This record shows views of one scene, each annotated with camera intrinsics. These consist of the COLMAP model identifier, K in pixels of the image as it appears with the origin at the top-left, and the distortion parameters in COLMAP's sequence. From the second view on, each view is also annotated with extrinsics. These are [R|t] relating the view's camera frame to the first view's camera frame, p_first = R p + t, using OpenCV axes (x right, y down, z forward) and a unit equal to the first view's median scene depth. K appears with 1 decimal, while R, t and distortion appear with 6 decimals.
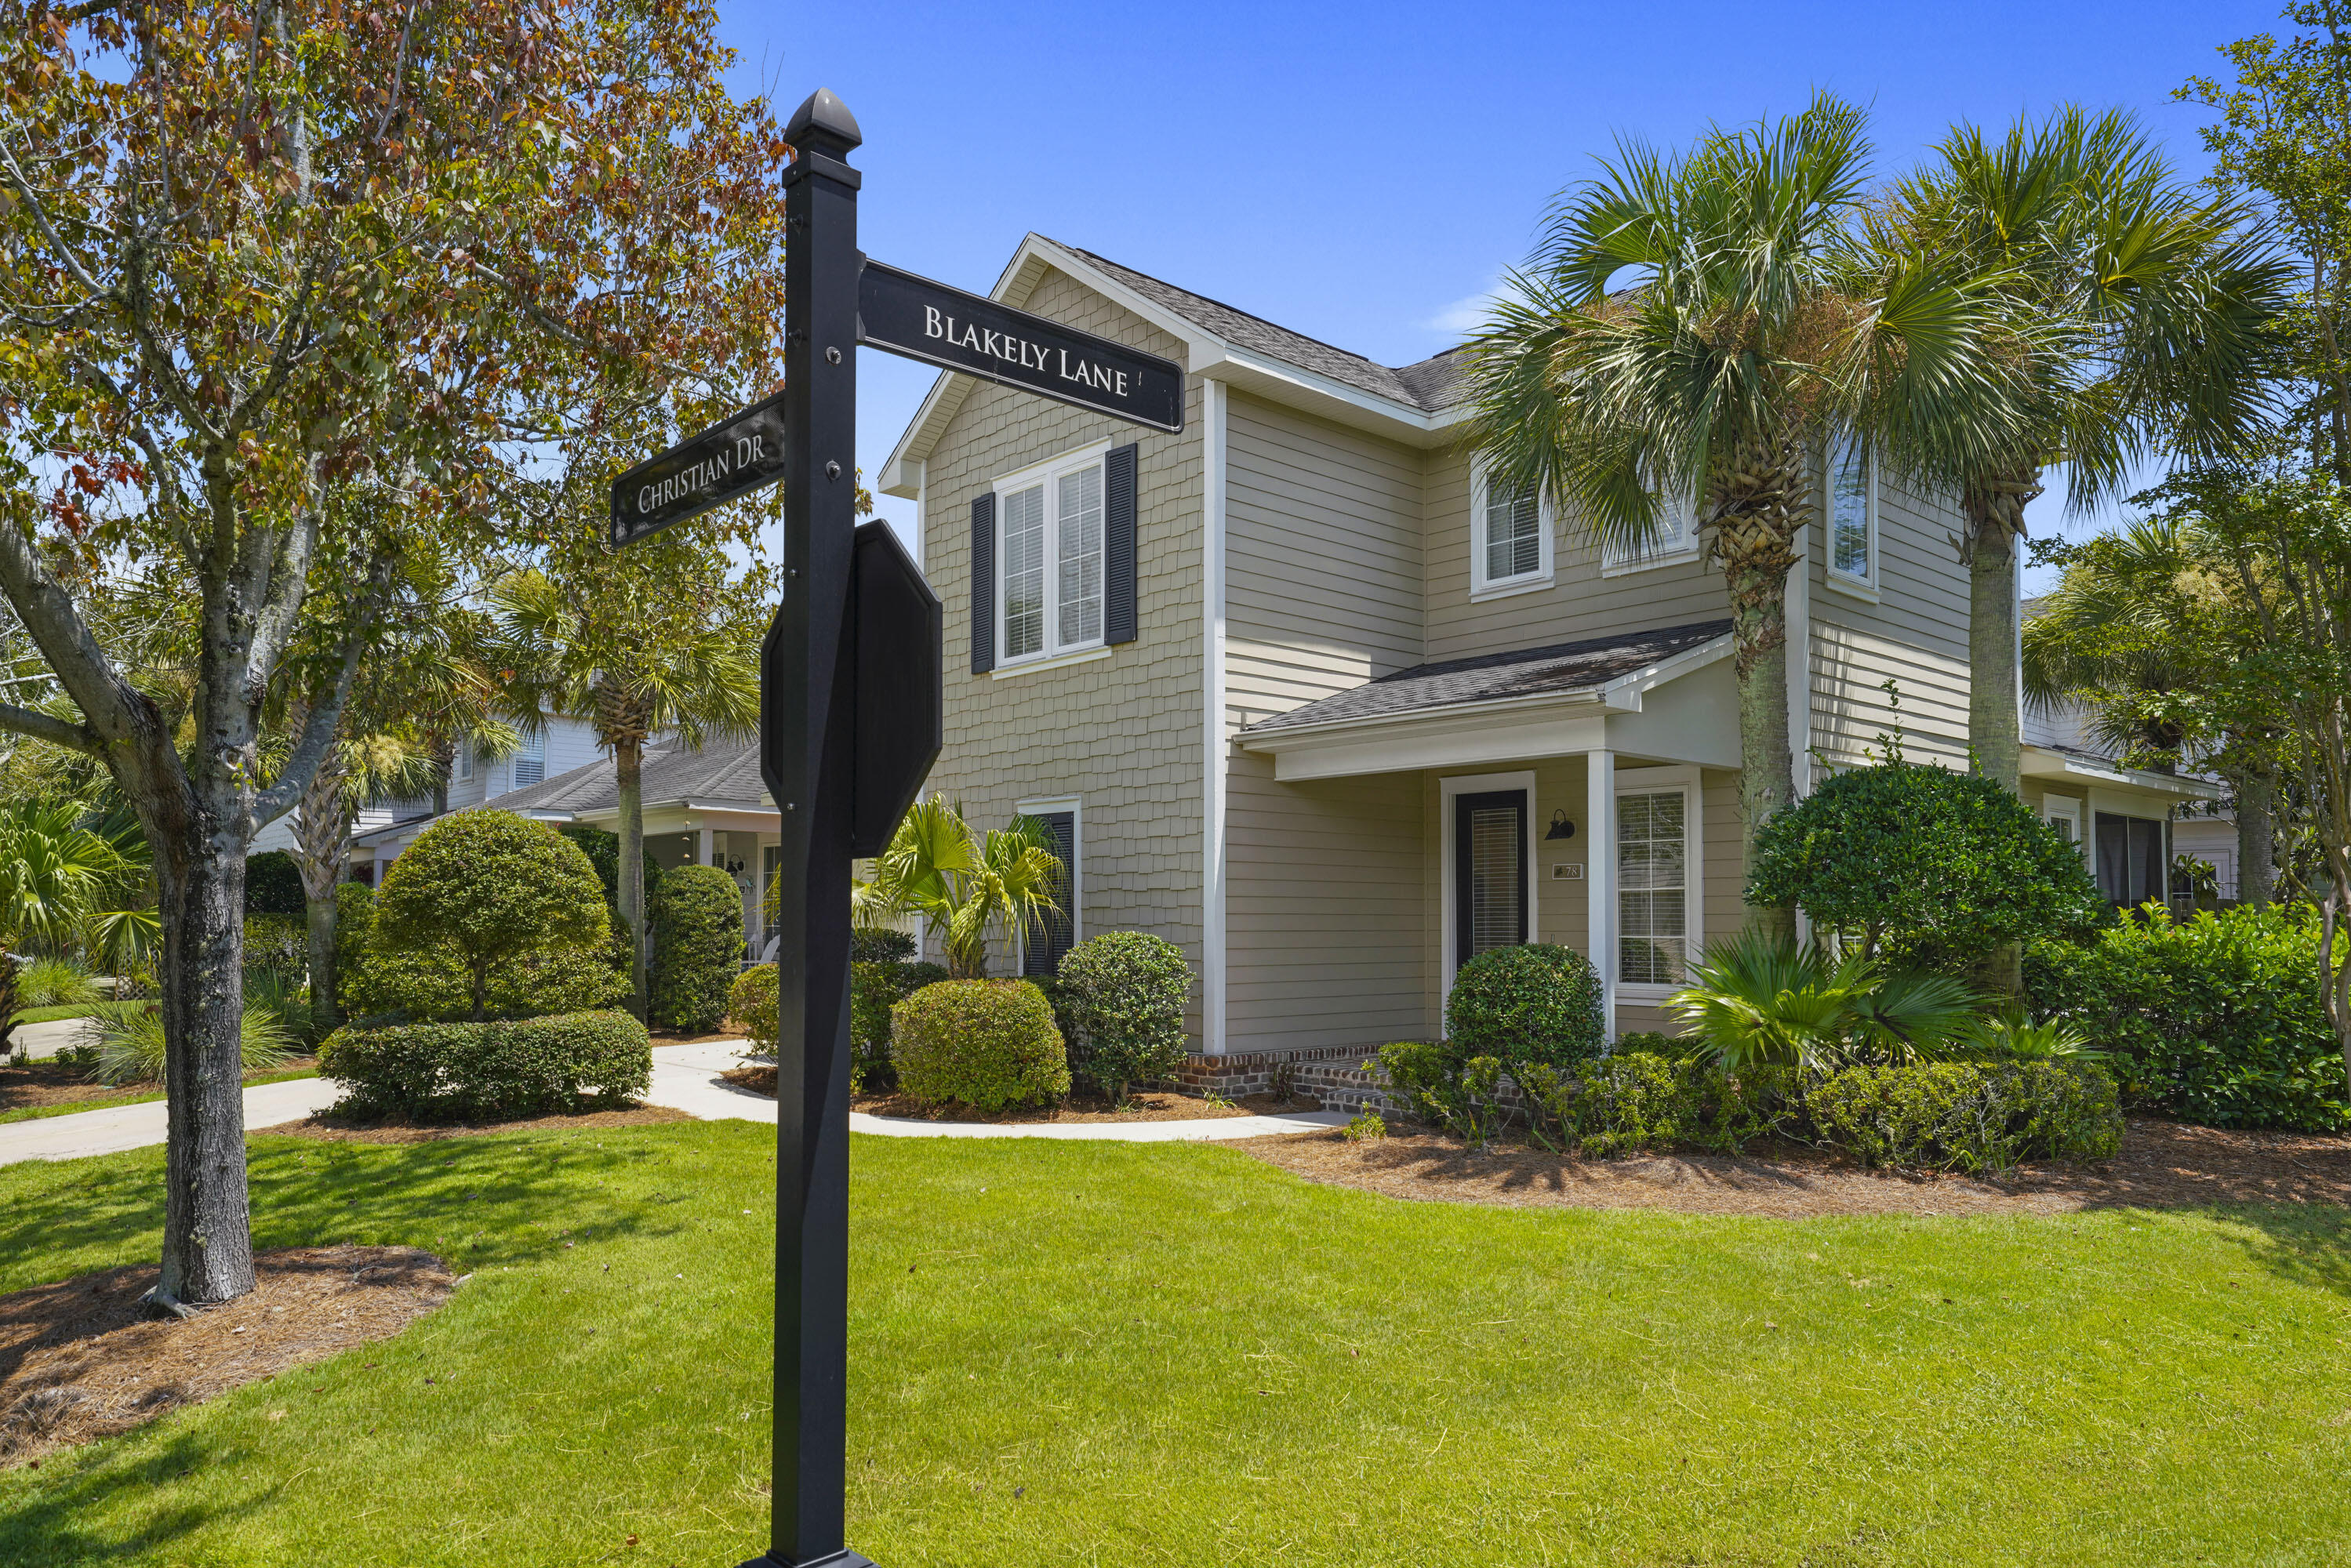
lens RADIAL K [[1550.7, 0, 1164.8], [0, 1550.7, 855.4], [0, 0, 1]] dist [0.004120, 0.000865]
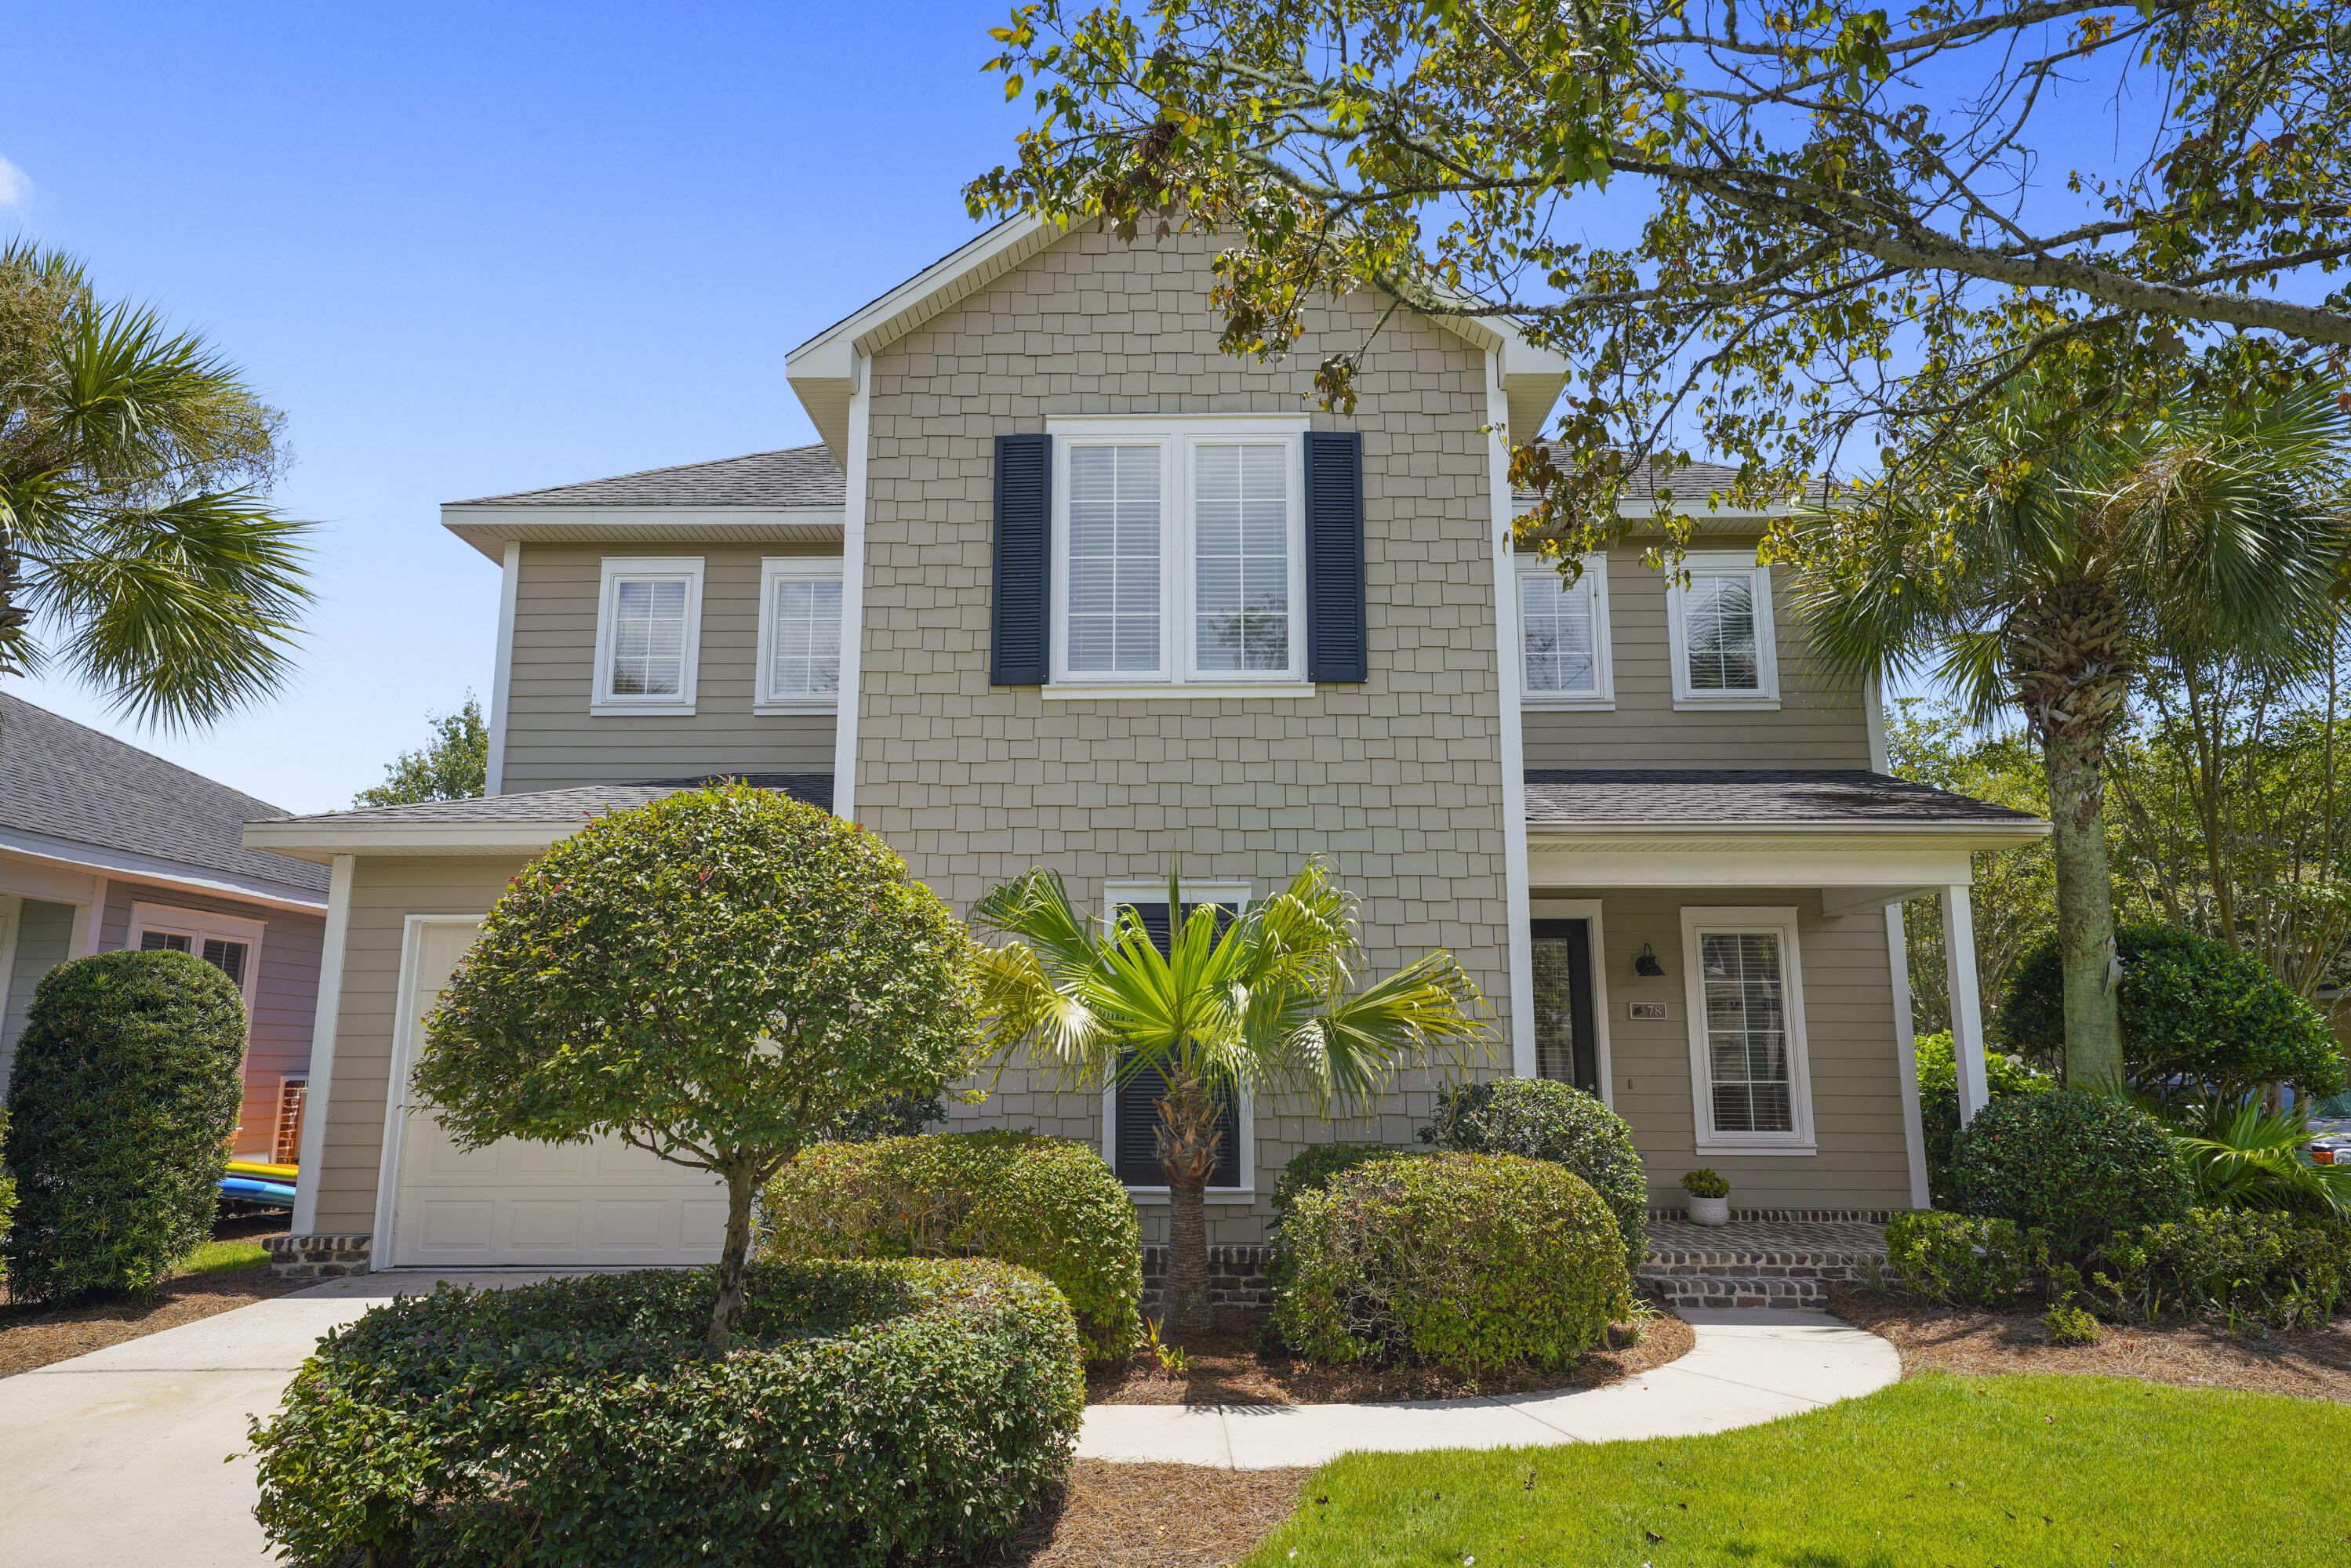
lens RADIAL K [[1464.2, 0, 1175.5], [0, 1464.2, 784.0], [0, 0, 1]] dist [0.014522, 0.001919]
pose [[0.682320, 0.139451, 0.717630, -0.601967], [-0.032012, 0.986396, -0.161242, 0.027875], [-0.730352, 0.087046, 0.677502, 0.610224]]
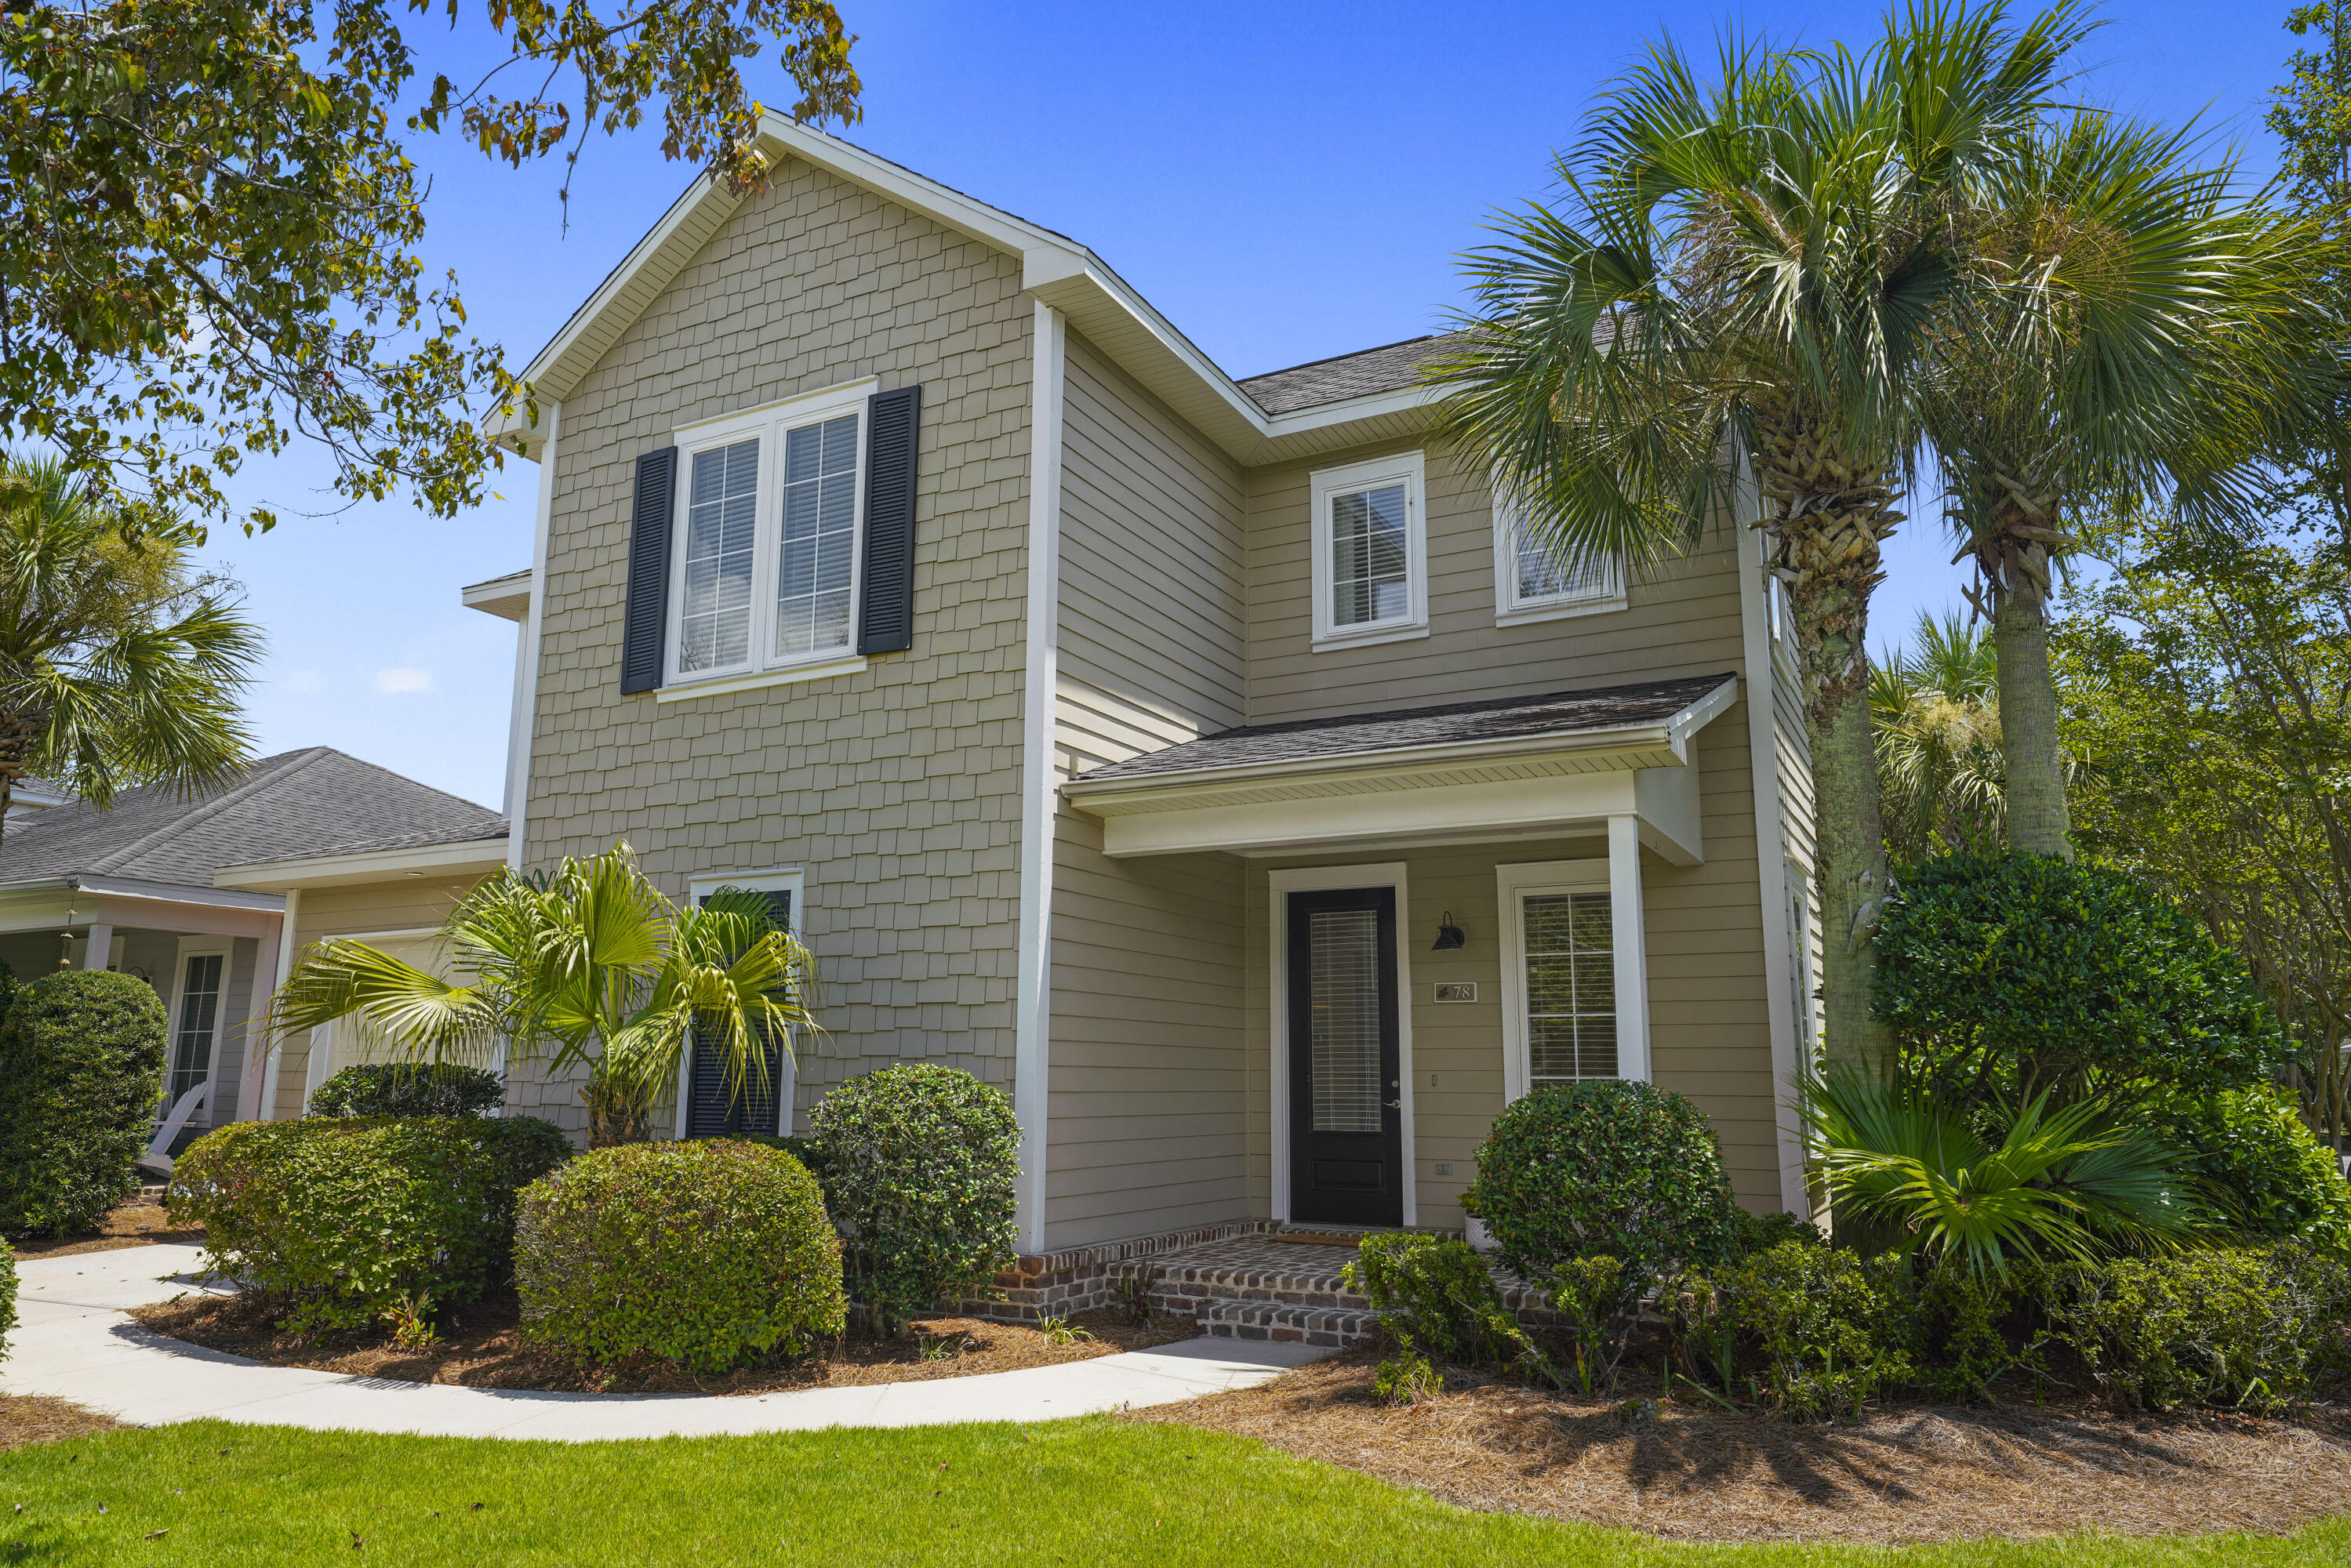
lens RADIAL K [[1537.4, 0, 1175.5], [0, 1537.4, 784.0], [0, 0, 1]] dist [0.016553, 0.003142]
pose [[0.939392, 0.069134, 0.335802, -0.140378], [-0.018617, 0.988299, -0.151388, 0.026923], [-0.342339, 0.135961, 0.929687, 0.324766]]
